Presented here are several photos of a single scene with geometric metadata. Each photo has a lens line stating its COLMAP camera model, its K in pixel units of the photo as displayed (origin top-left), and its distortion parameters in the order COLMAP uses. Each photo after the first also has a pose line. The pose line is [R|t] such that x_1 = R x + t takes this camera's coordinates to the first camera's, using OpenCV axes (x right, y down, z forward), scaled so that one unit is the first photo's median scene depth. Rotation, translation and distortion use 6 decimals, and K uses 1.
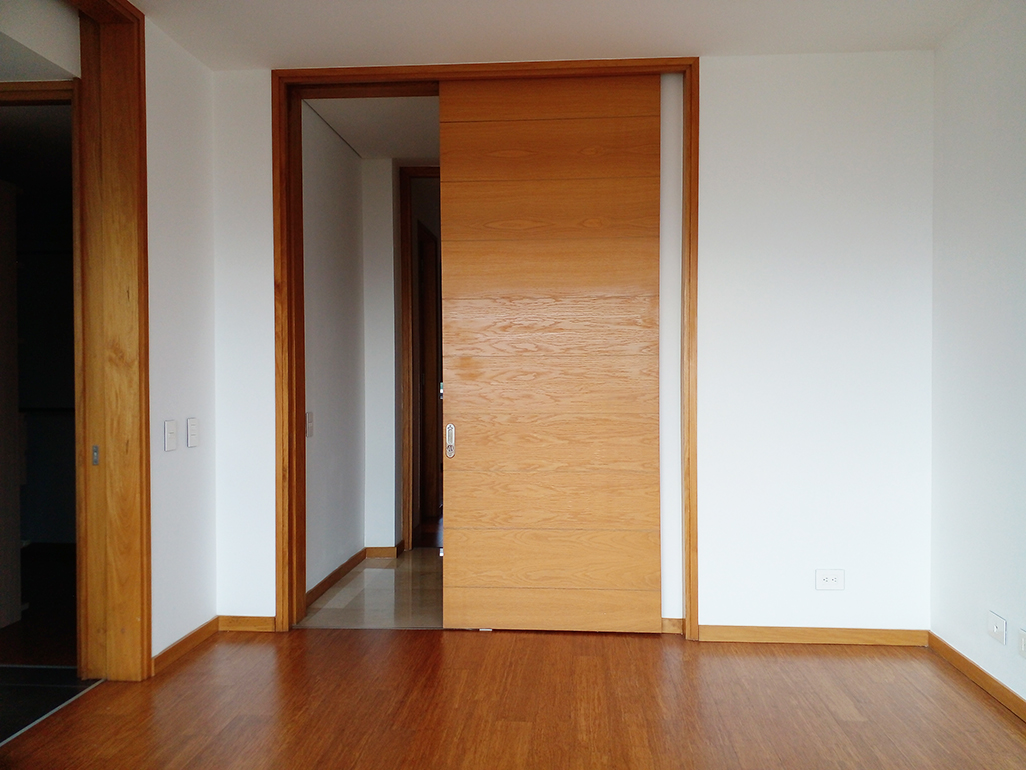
lens RADIAL K [[844.3, 0, 513.0], [0, 844.3, 385.0], [0, 0, 1]] dist [0.134621, -0.201518]
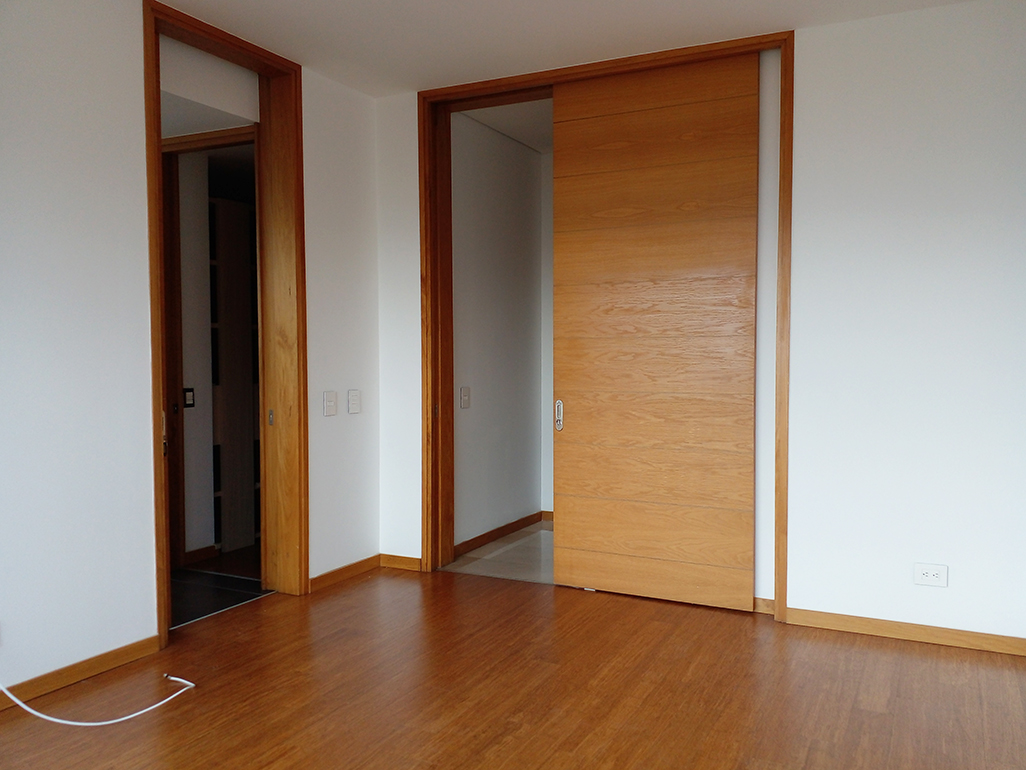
lens RADIAL K [[868.2, 0, 513.0], [0, 868.2, 385.0], [0, 0, 1]] dist [0.122133, -0.130513]
pose [[0.923774, 0.016250, -0.382593, 0.304575], [-0.005364, 0.999550, 0.029503, -0.006349], [0.382900, -0.025202, 0.923446, -0.060743]]
